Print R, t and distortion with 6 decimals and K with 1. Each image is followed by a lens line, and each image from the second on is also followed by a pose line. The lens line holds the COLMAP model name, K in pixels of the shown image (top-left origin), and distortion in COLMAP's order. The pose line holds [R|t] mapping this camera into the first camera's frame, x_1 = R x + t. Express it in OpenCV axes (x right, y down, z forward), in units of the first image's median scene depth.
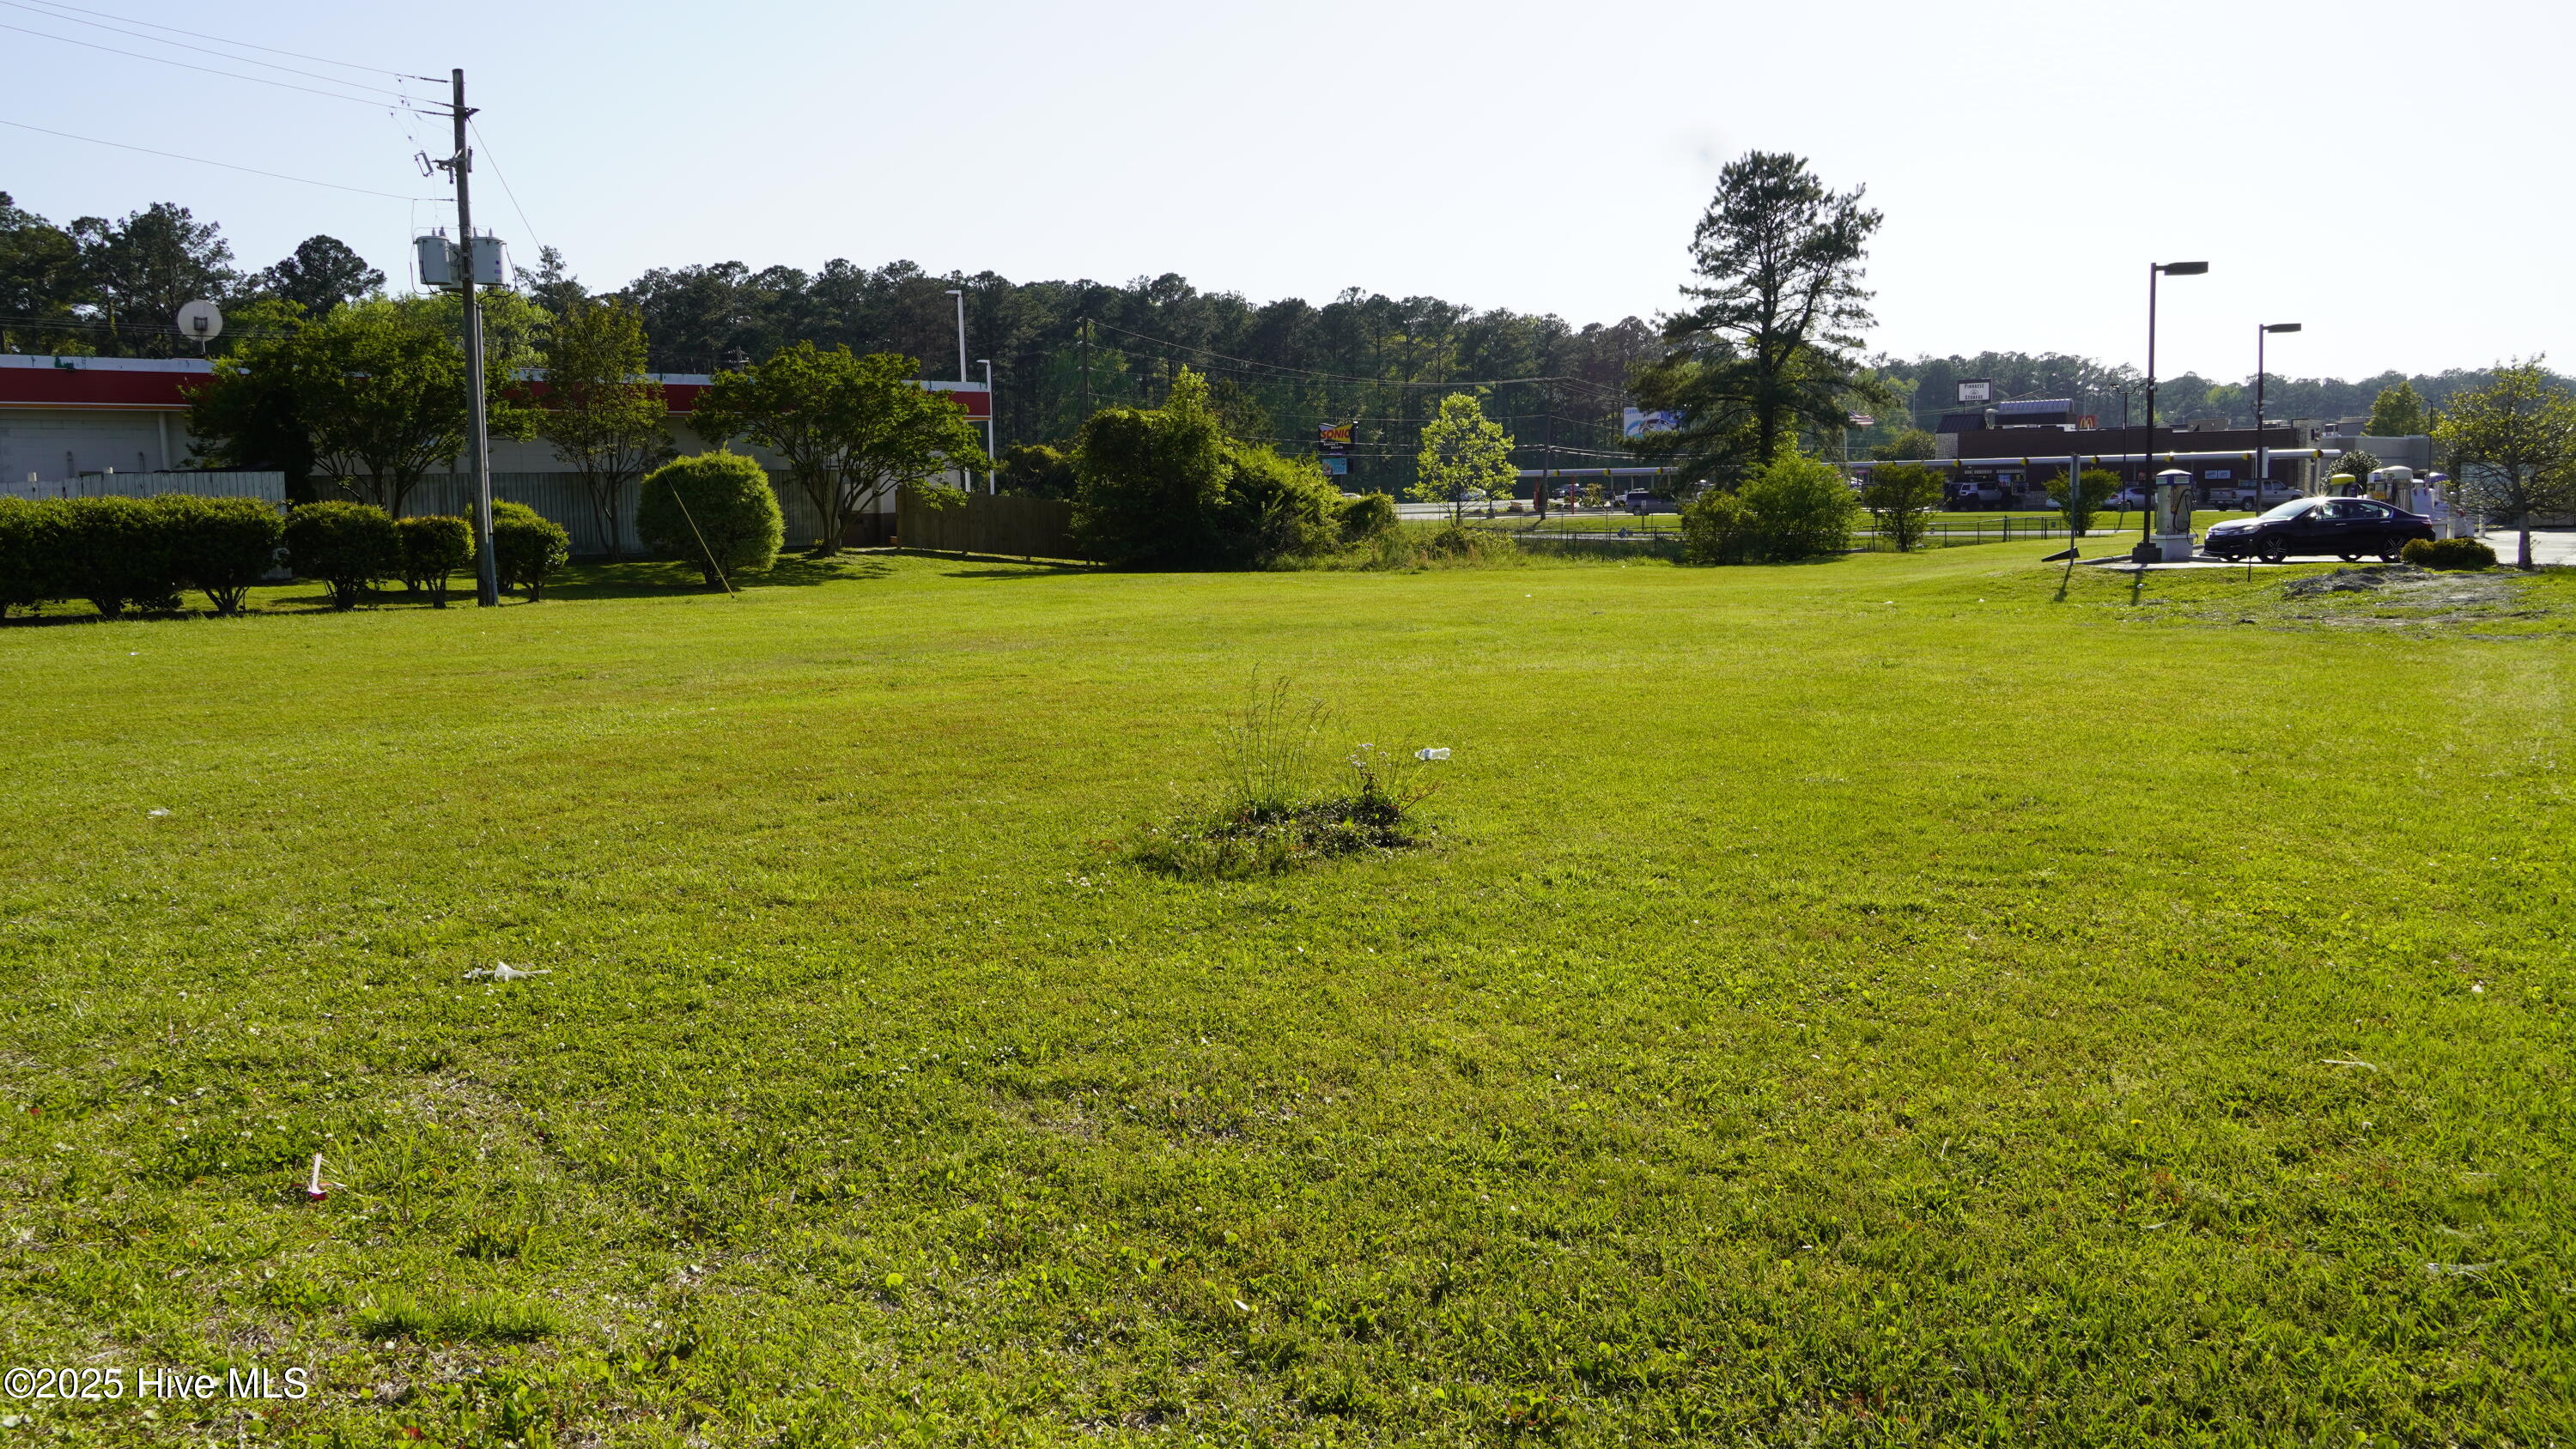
lens RADIAL K [[1921.2, 0, 1288.4], [0, 1921.2, 727.1], [0, 0, 1]] dist [-0.052226, 0.067378]
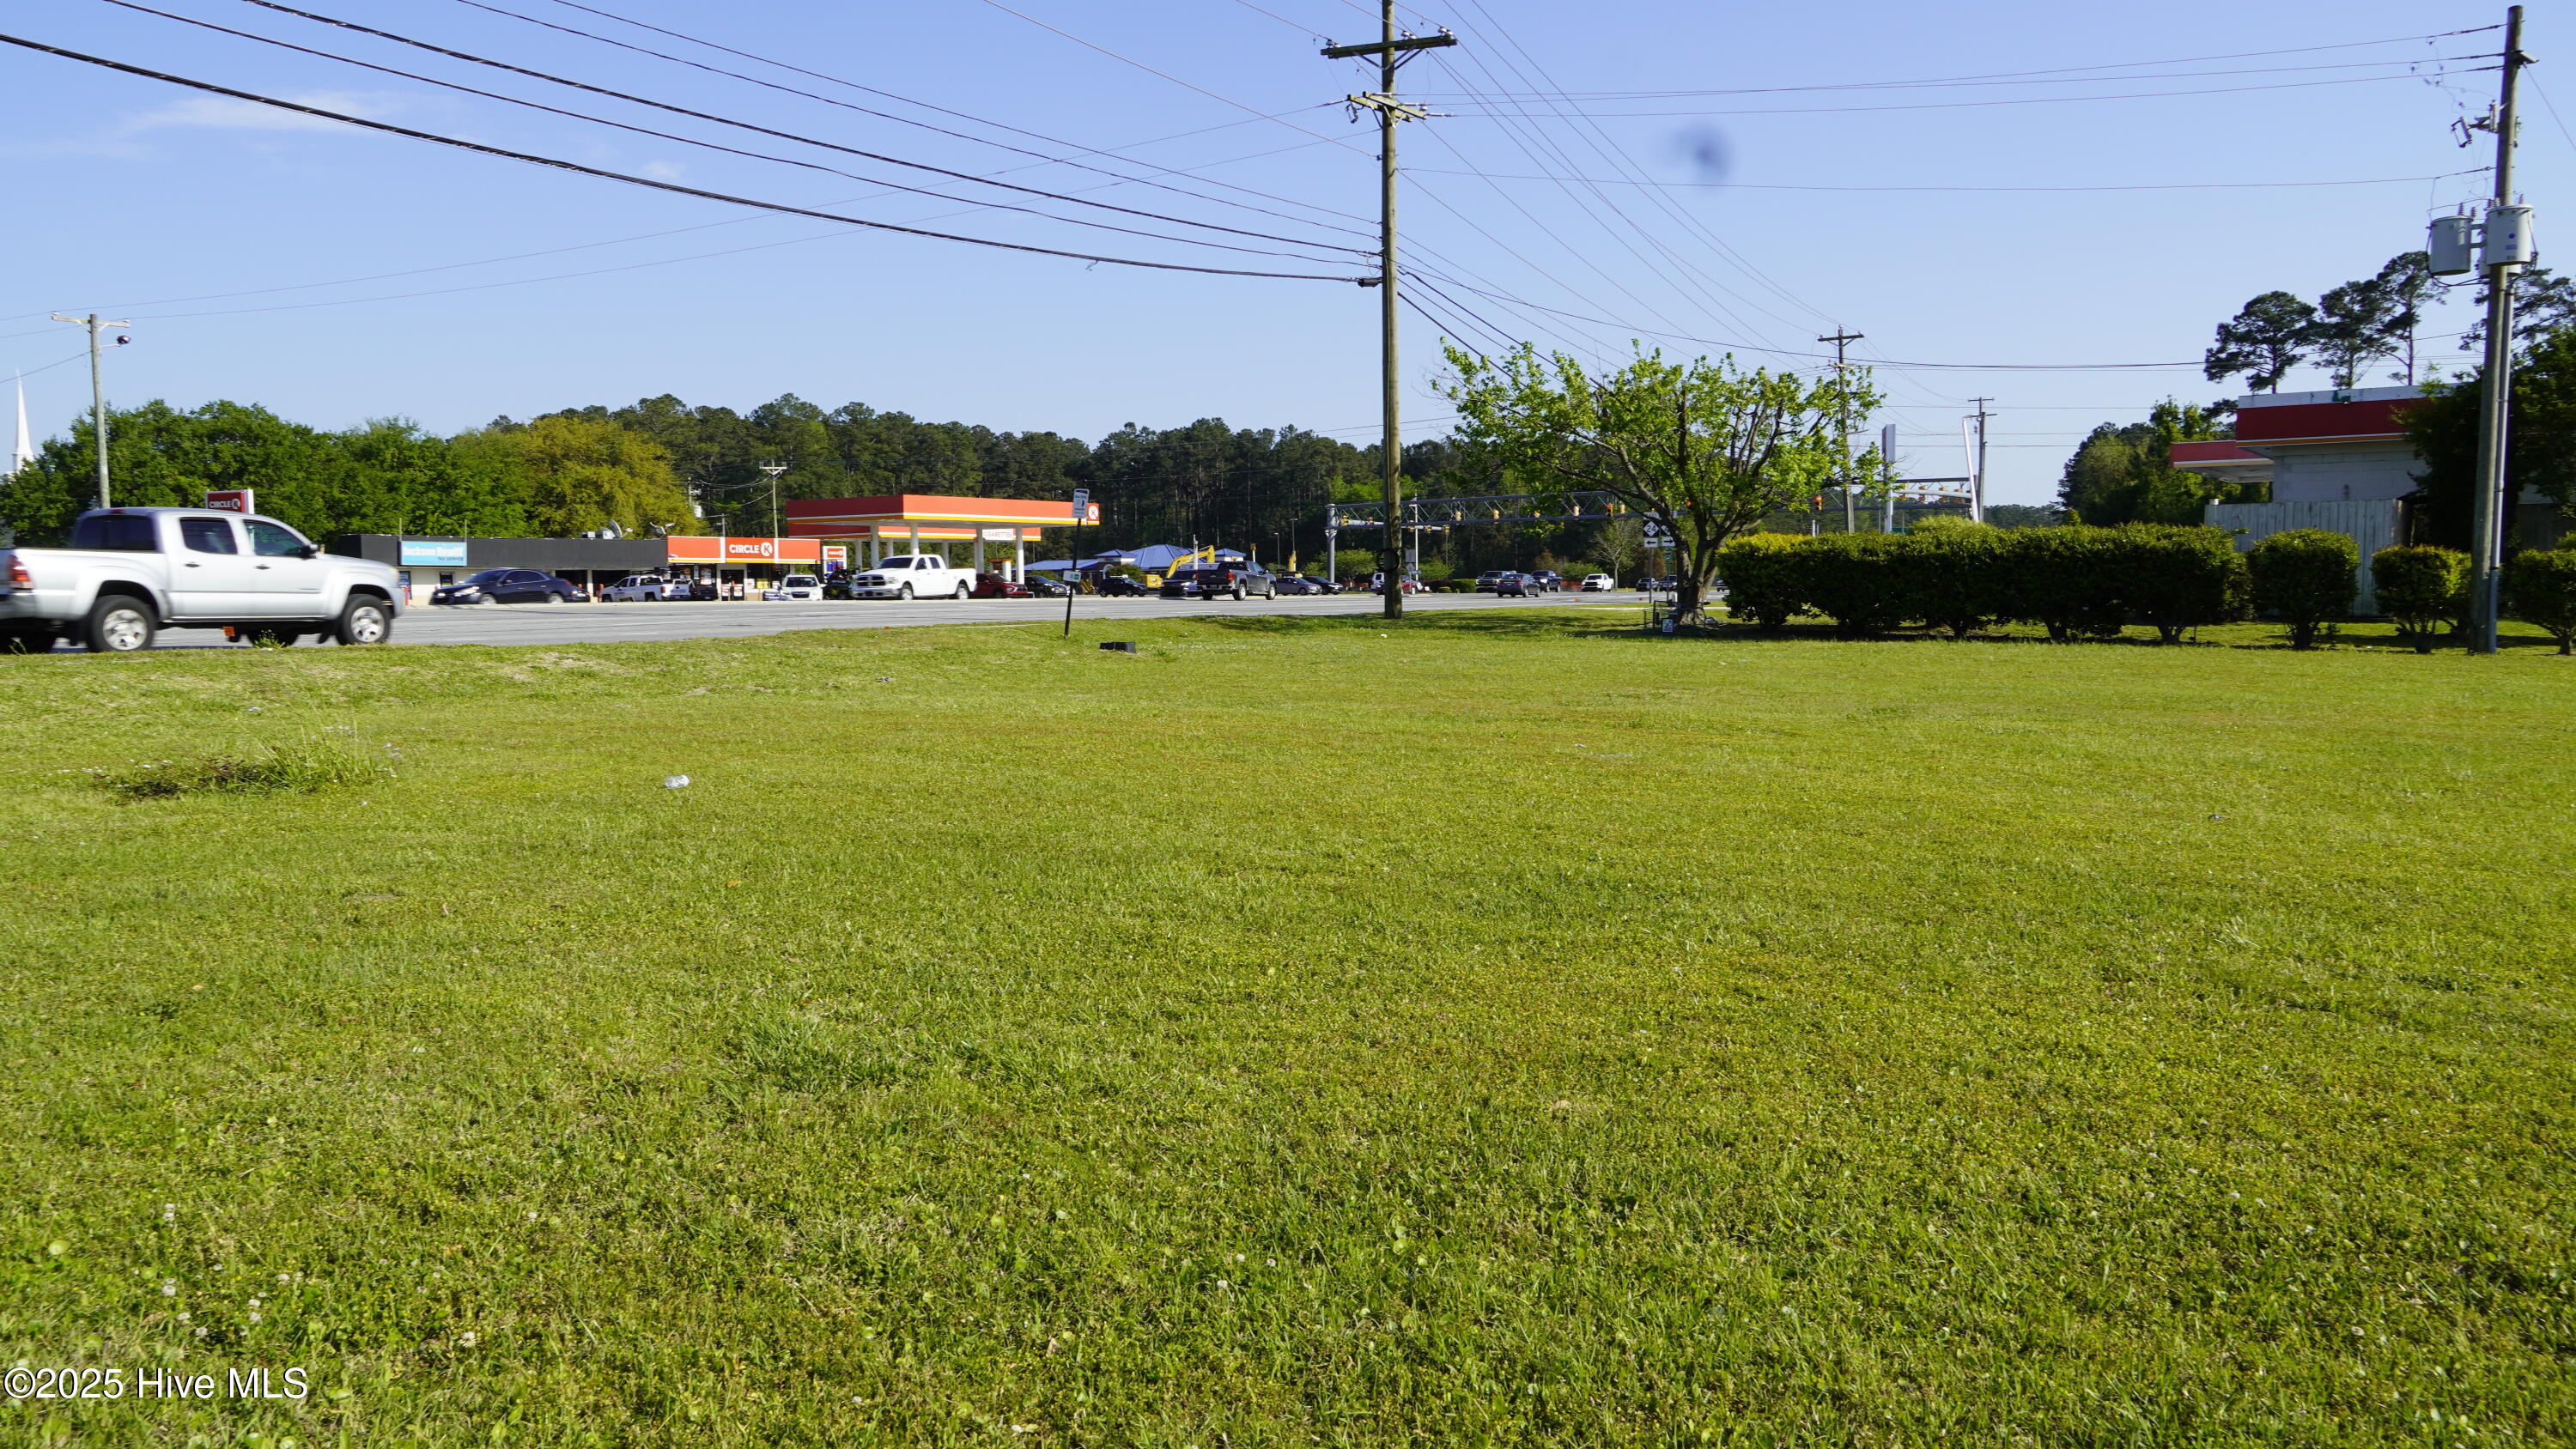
lens RADIAL K [[1921.2, 0, 1289.8], [0, 1921.2, 734.1], [0, 0, 1]] dist [-0.052226, 0.067378]
pose [[0.177042, 0.094696, -0.979637, 0.180893], [-0.112473, 0.990786, 0.075447, -0.019932], [0.977756, 0.096825, 0.186062, 0.204972]]
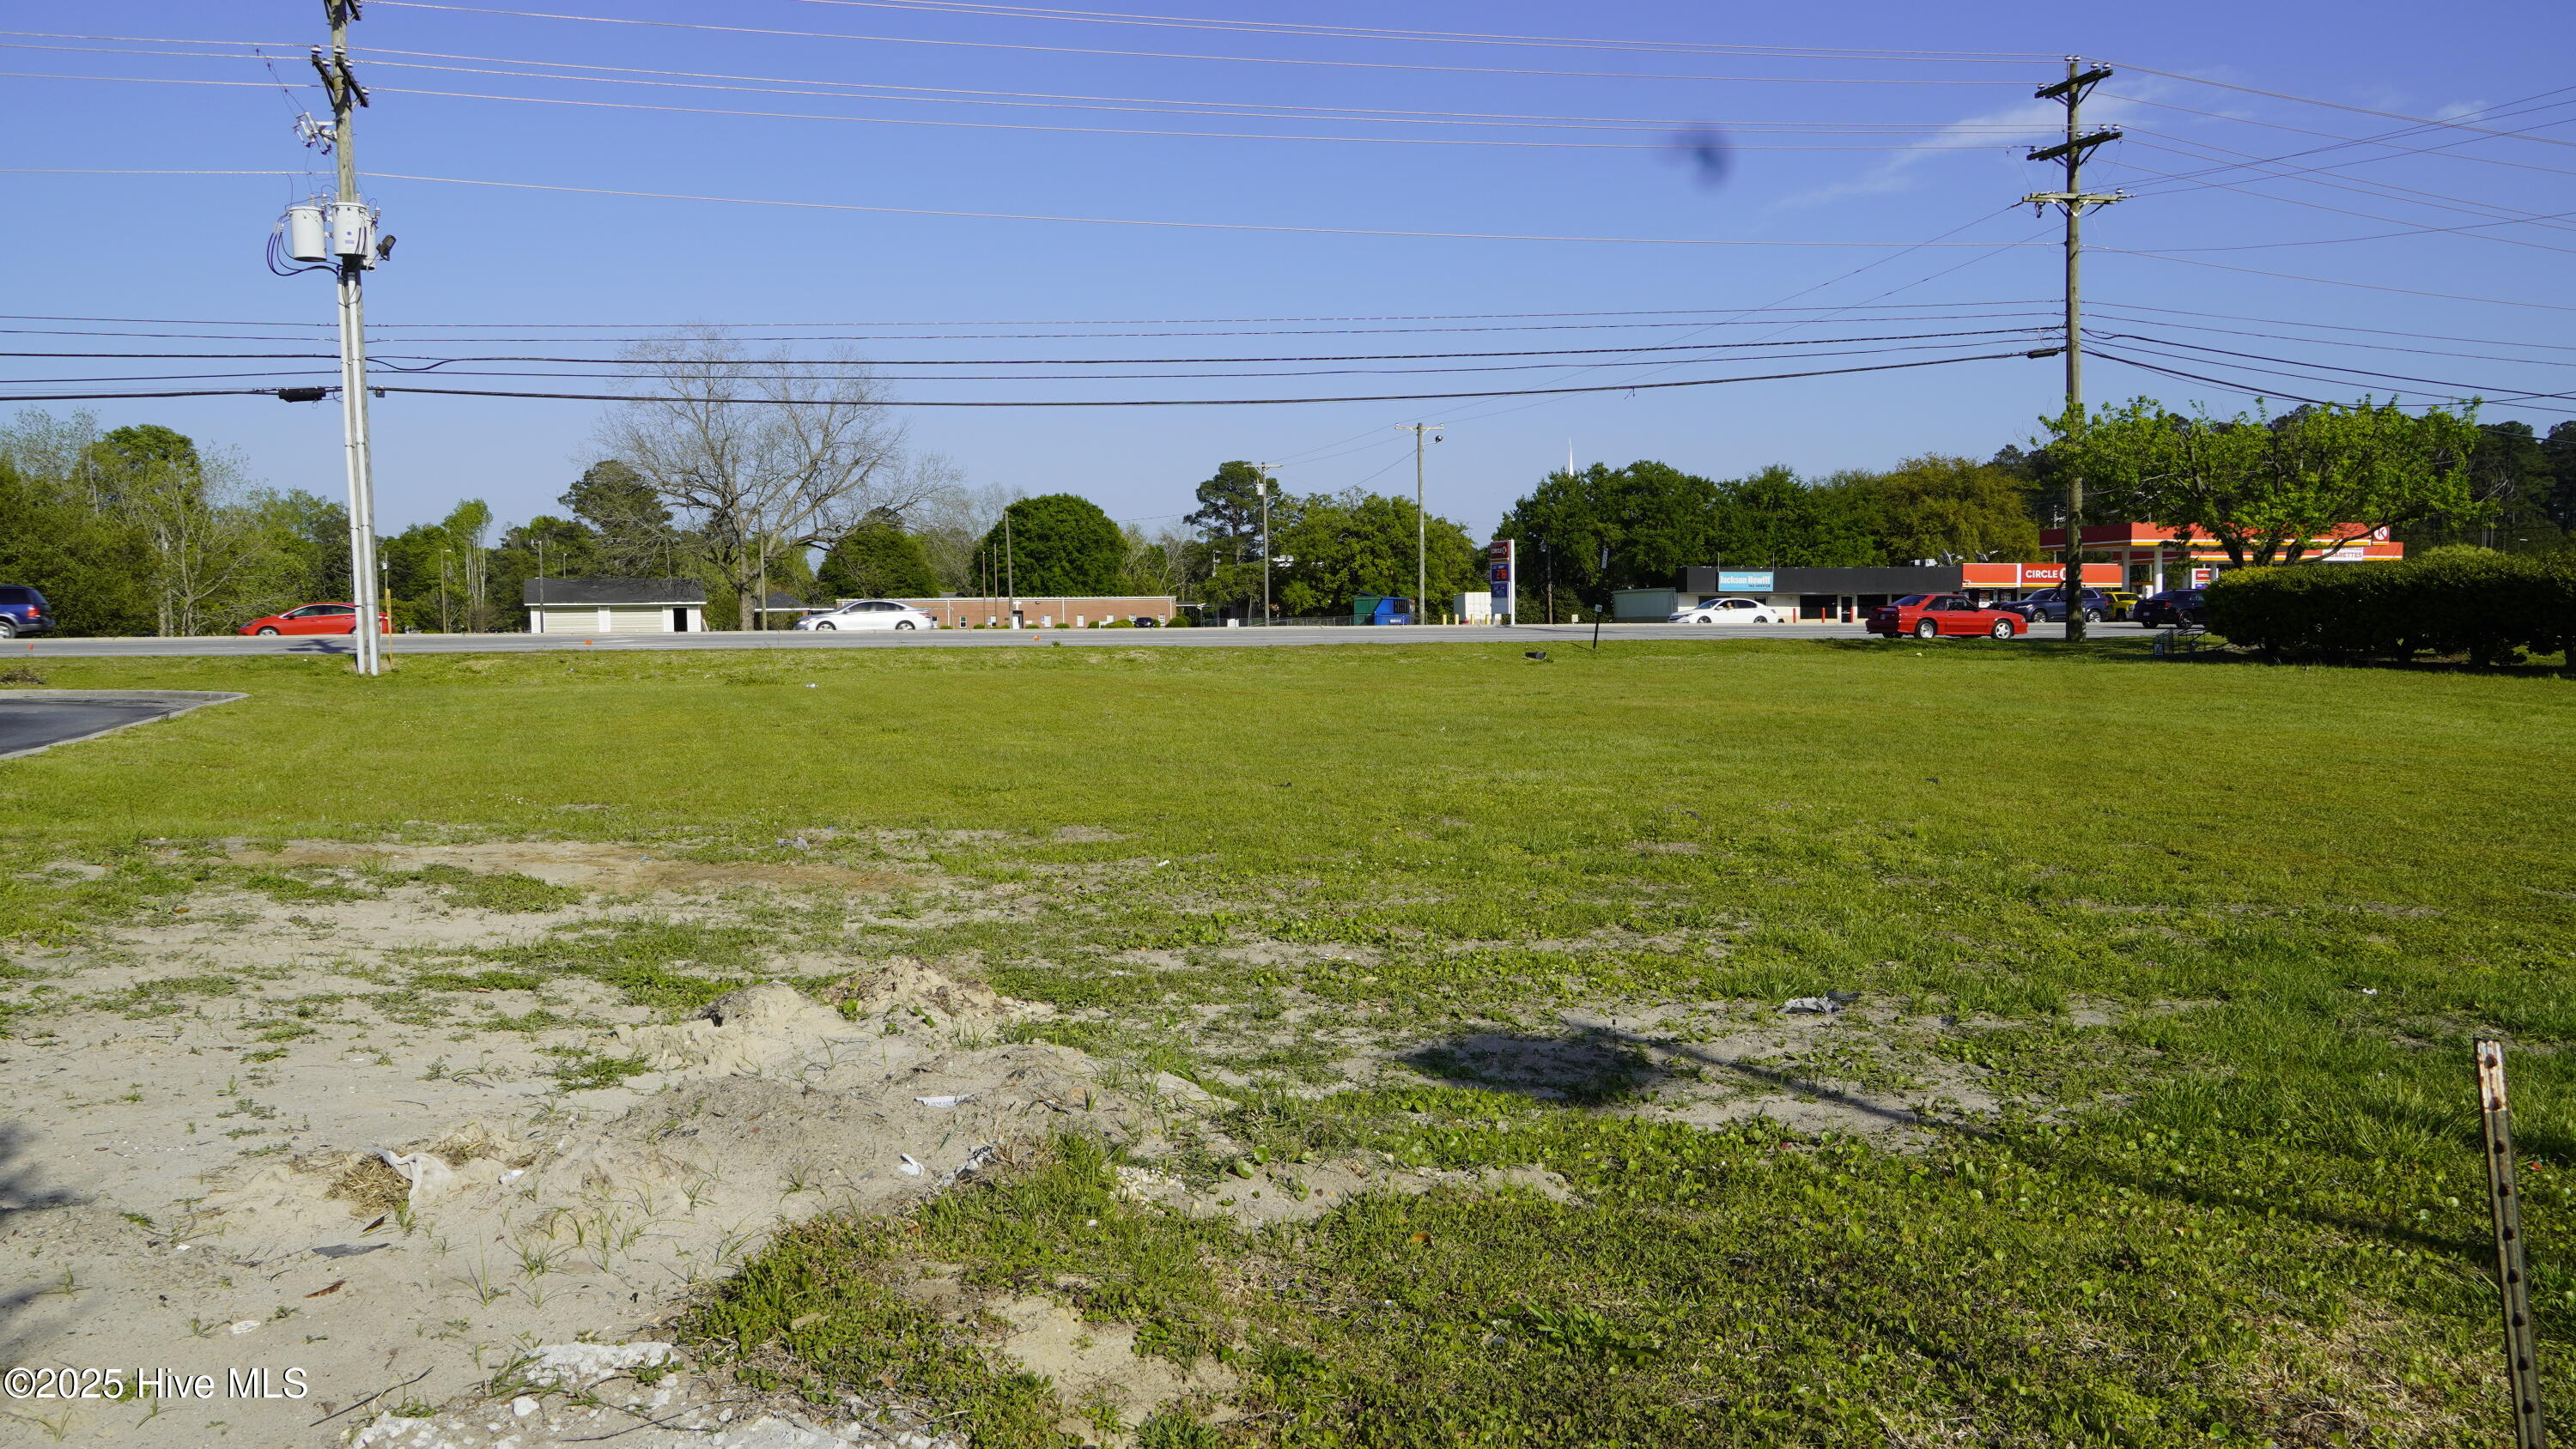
lens RADIAL K [[1921.2, 0, 1287.8], [0, 1921.2, 736.5], [0, 0, 1]] dist [-0.052226, 0.067378]
pose [[-0.587332, 0.074662, -0.805895, 0.333913], [-0.076709, 0.986118, 0.147264, -0.066217], [0.805703, 0.148313, -0.573451, 0.564453]]
